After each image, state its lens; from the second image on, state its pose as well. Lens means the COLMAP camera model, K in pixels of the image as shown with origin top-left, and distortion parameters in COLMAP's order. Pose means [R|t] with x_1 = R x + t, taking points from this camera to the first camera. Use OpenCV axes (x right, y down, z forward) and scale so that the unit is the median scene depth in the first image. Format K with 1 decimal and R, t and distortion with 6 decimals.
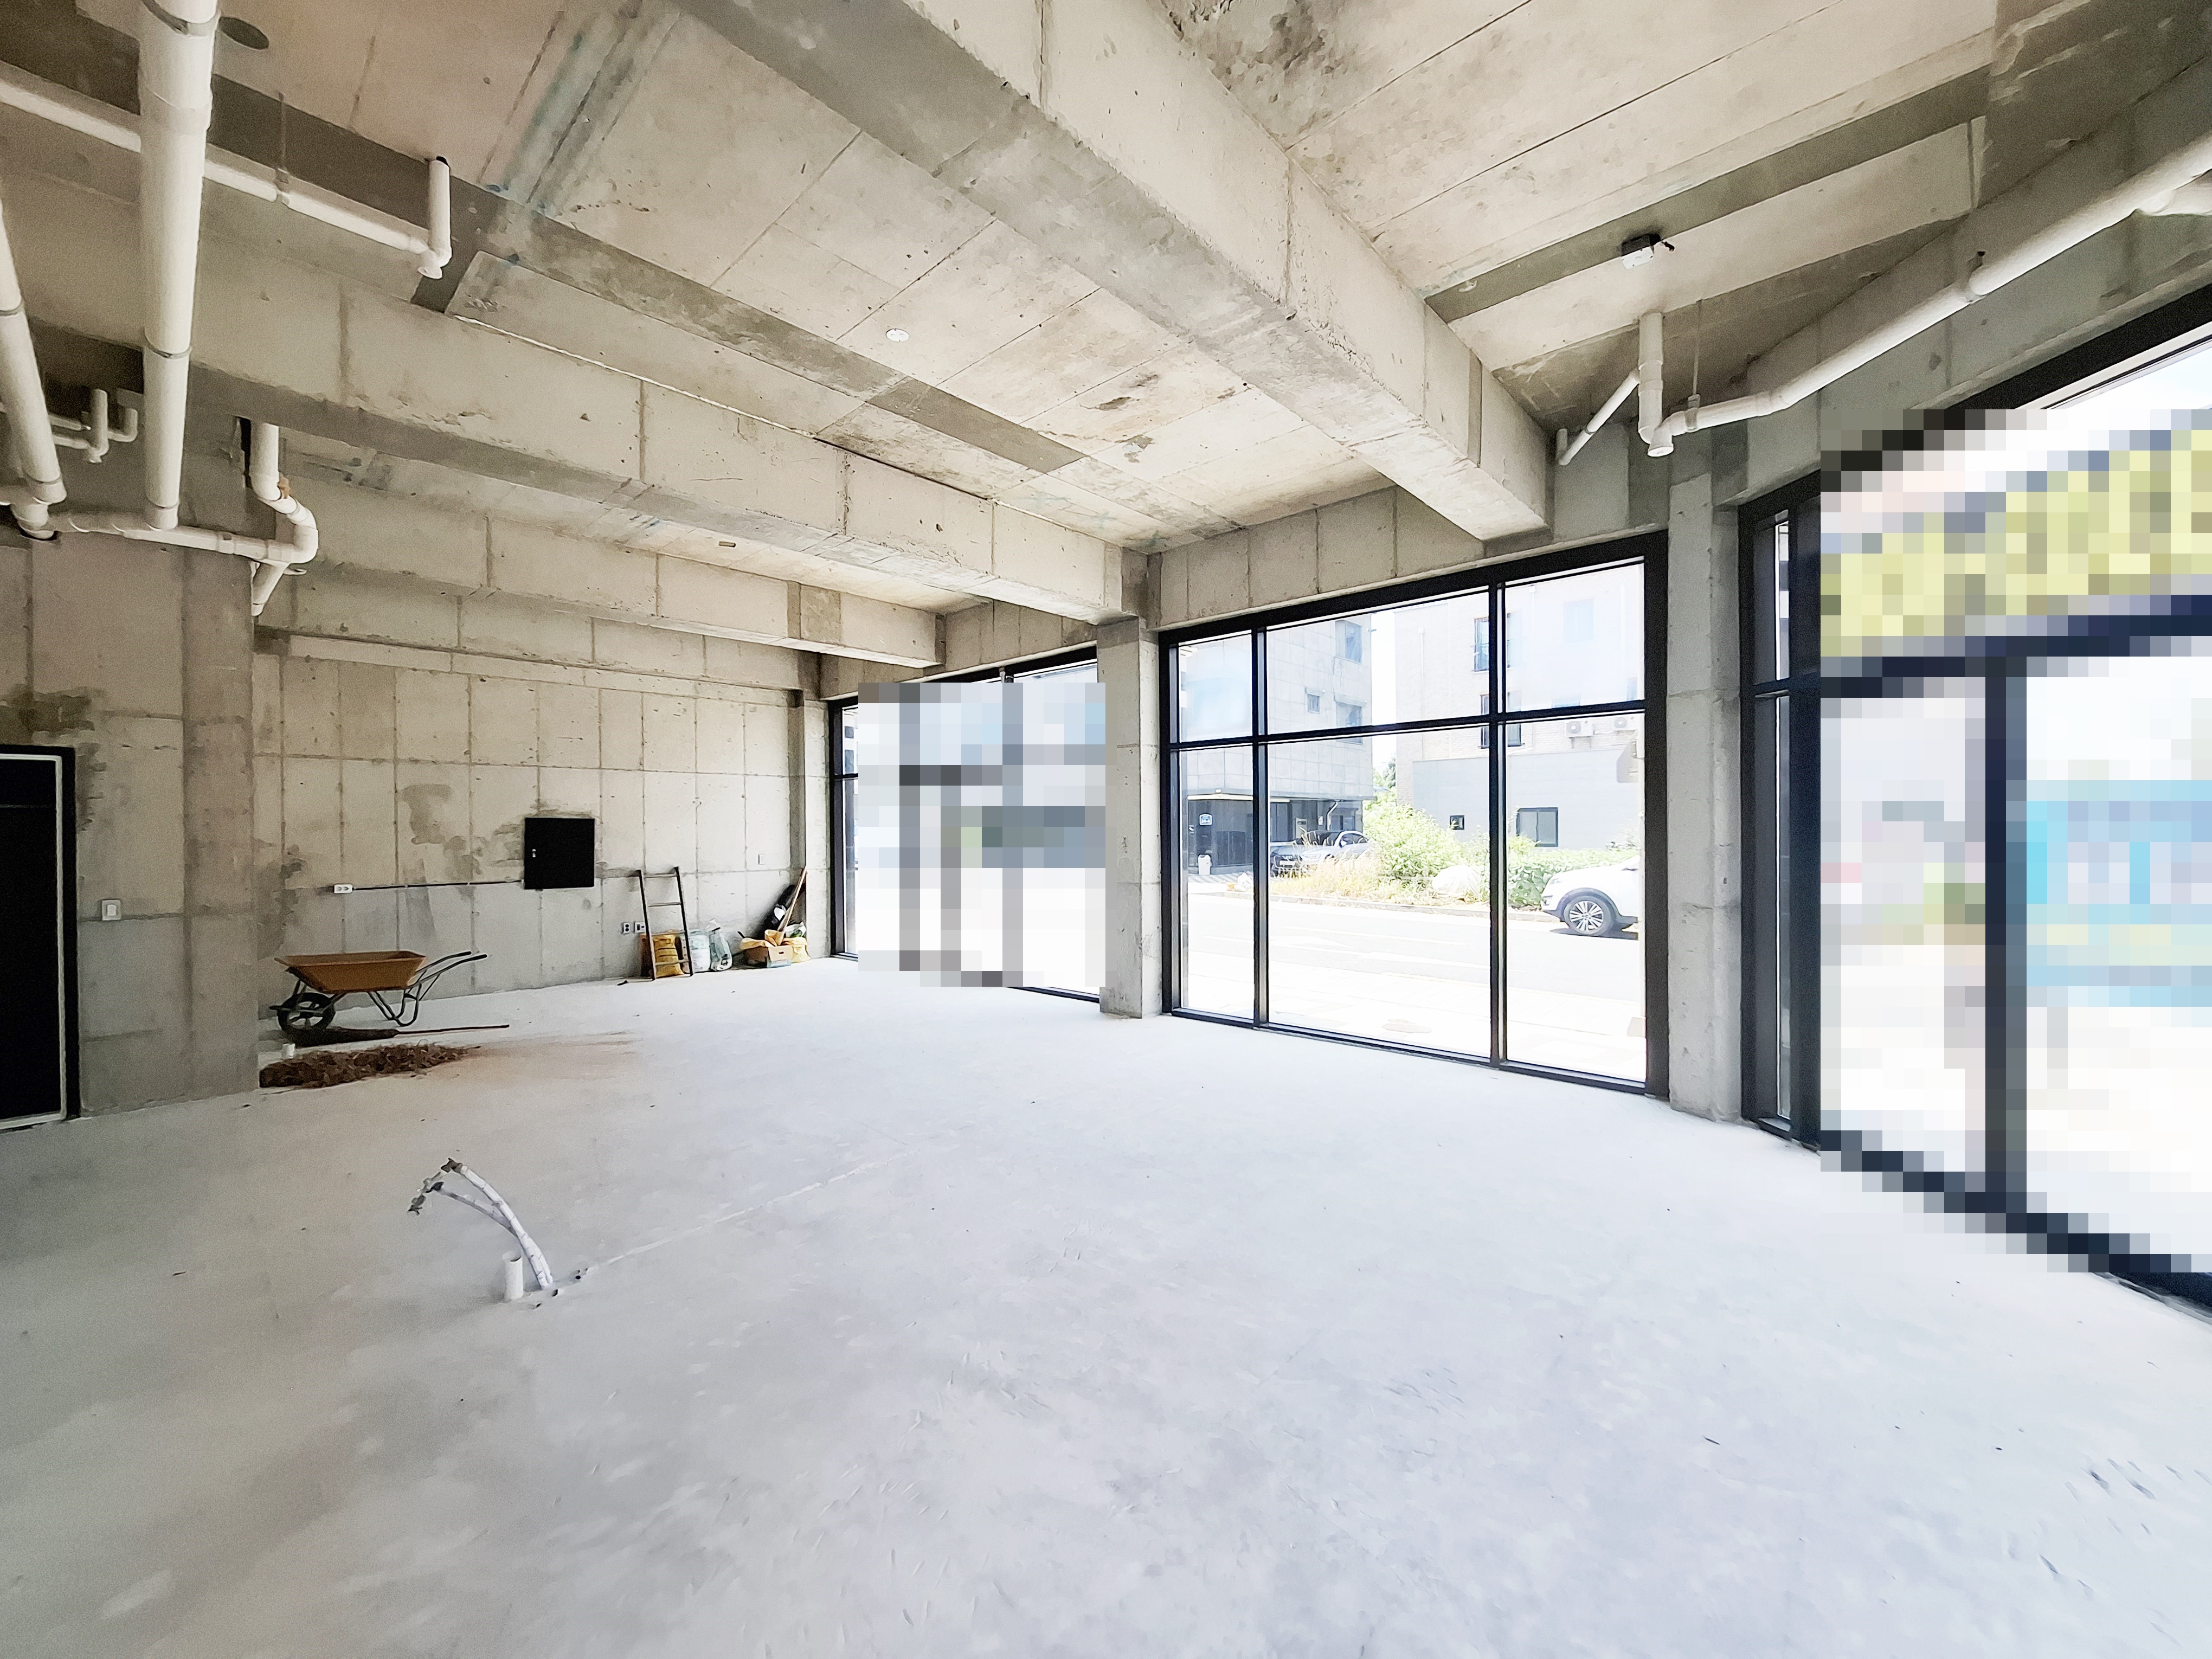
lens RADIAL K [[872.9, 0, 1100.4], [0, 872.9, 833.8], [0, 0, 1]] dist [-0.007888, -0.000014]
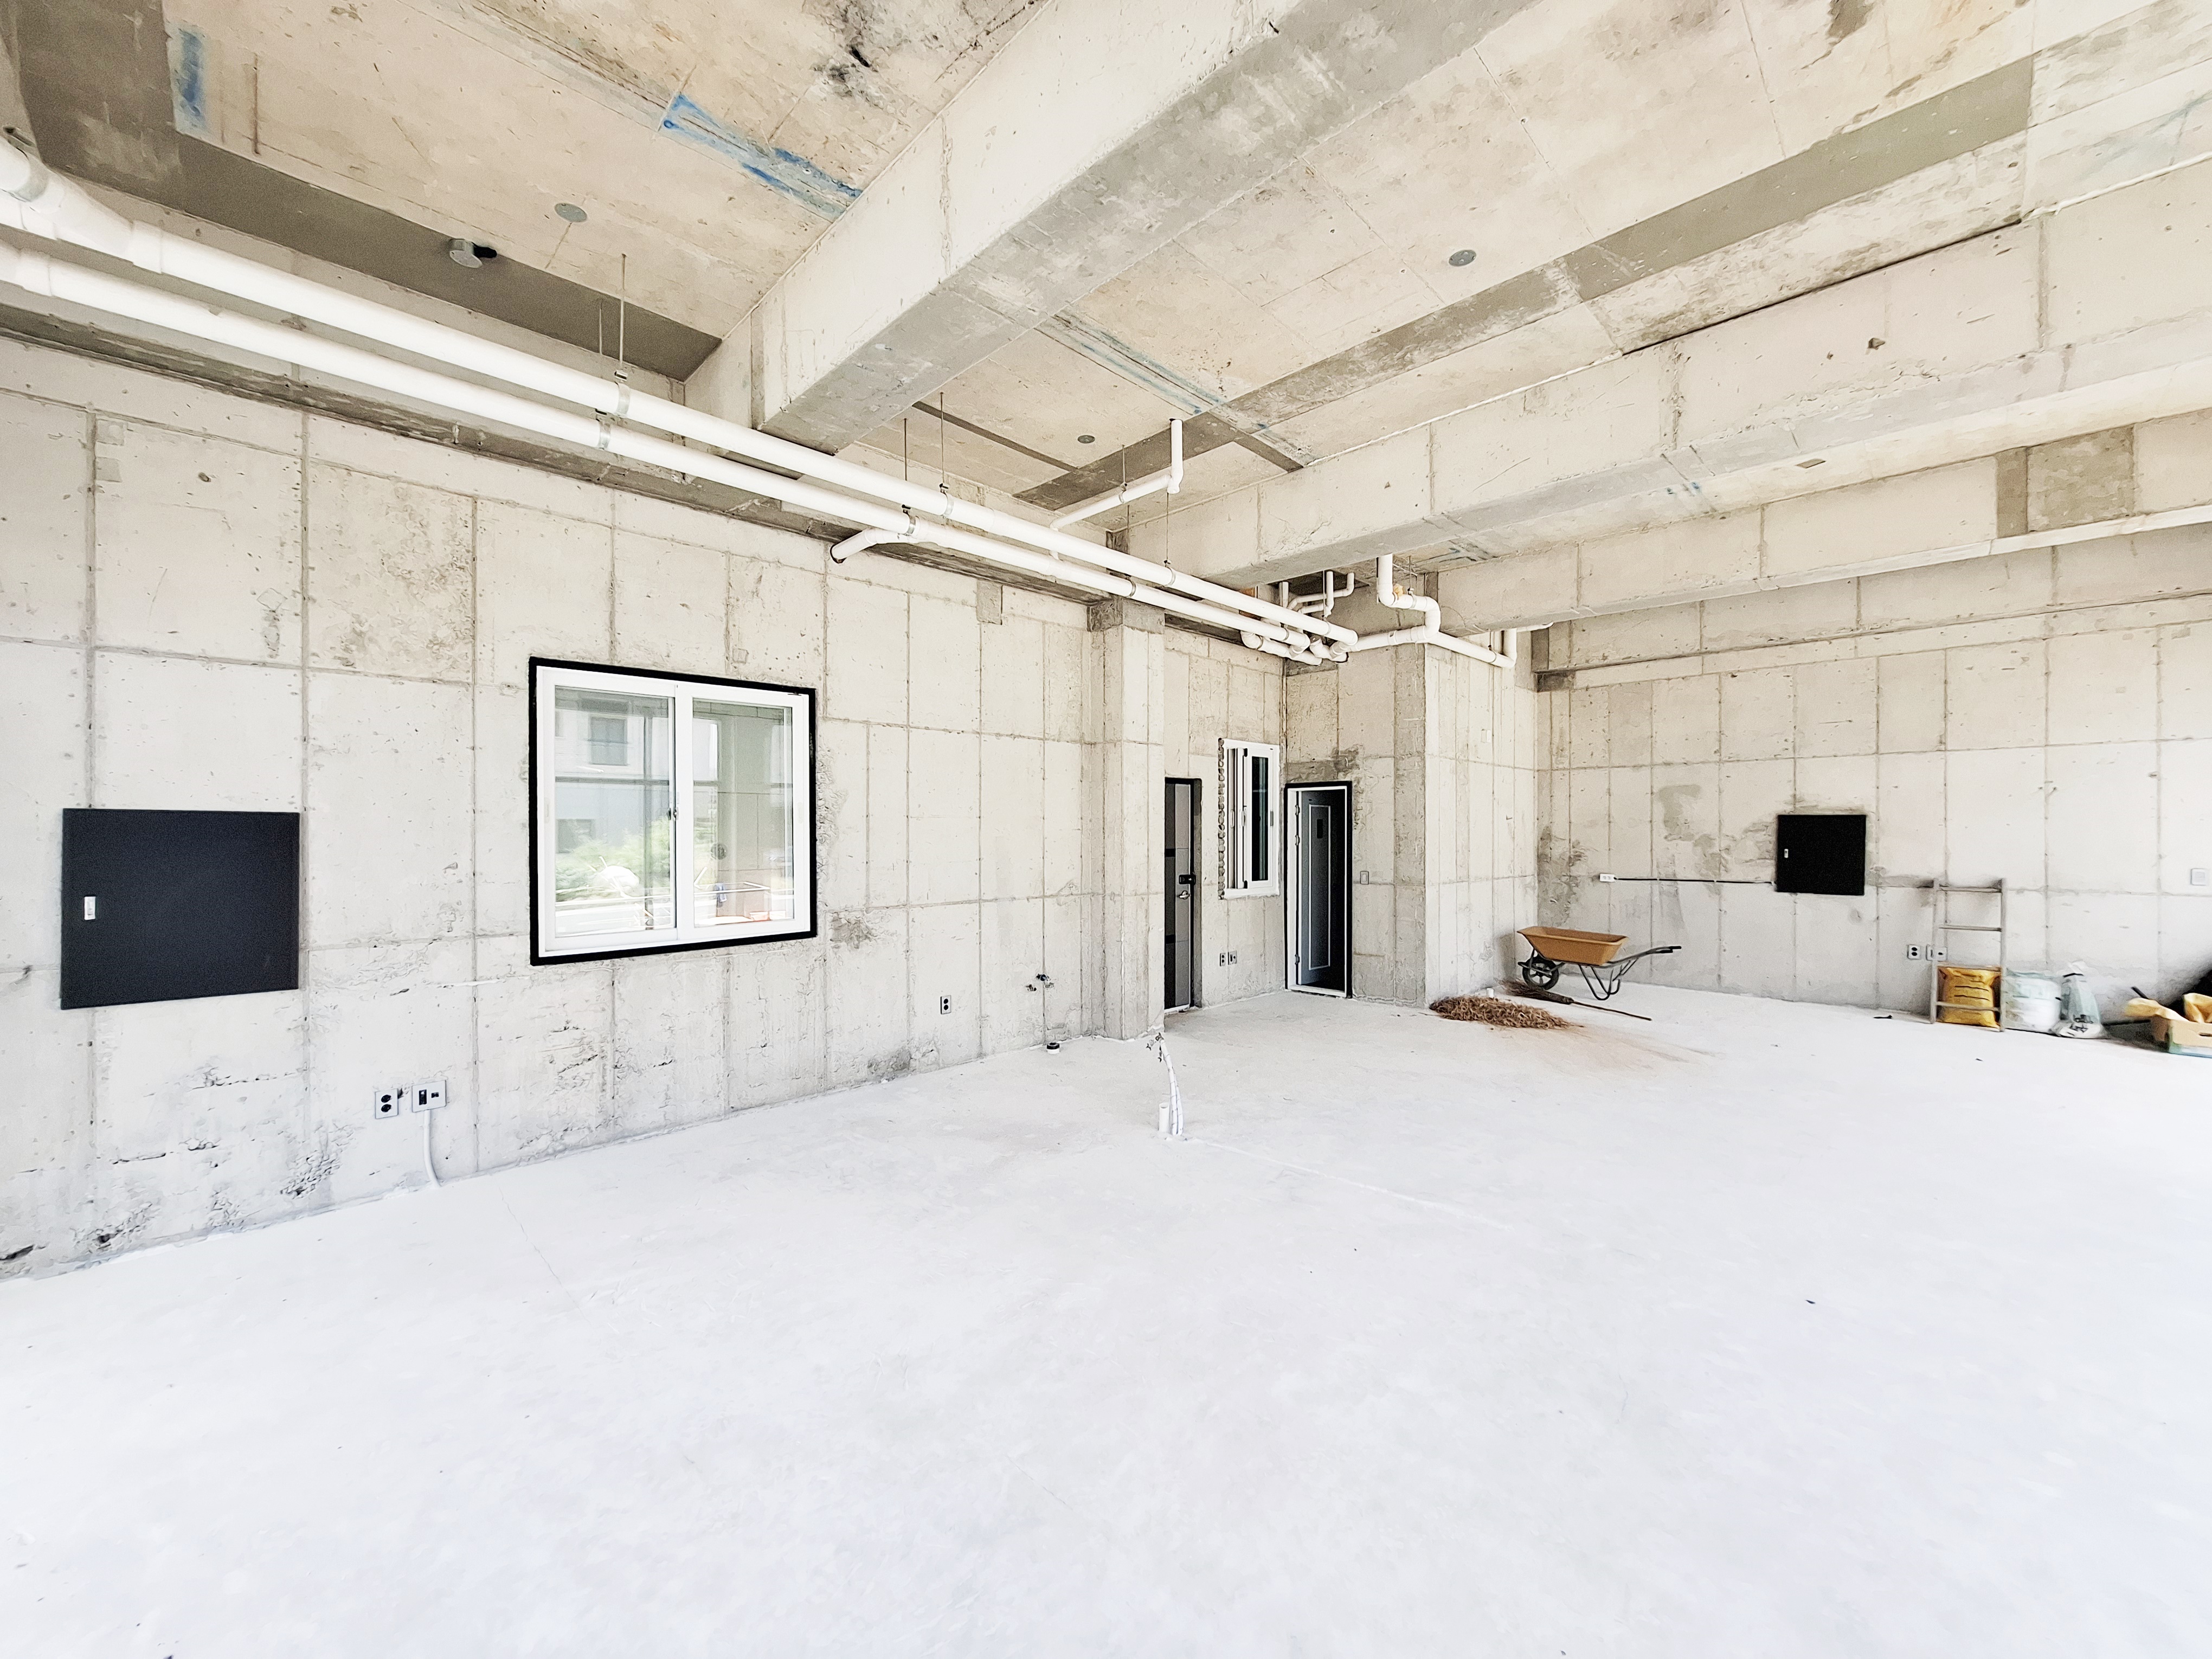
lens RADIAL K [[872.9, 0, 1100.2], [0, 872.9, 836.1], [0, 0, 1]] dist [-0.007888, -0.000014]
pose [[-0.044423, 0.014594, -0.998906, 0.318403], [-0.002848, 0.999887, 0.014735, -0.007655], [0.999009, 0.003499, -0.044376, 0.337297]]
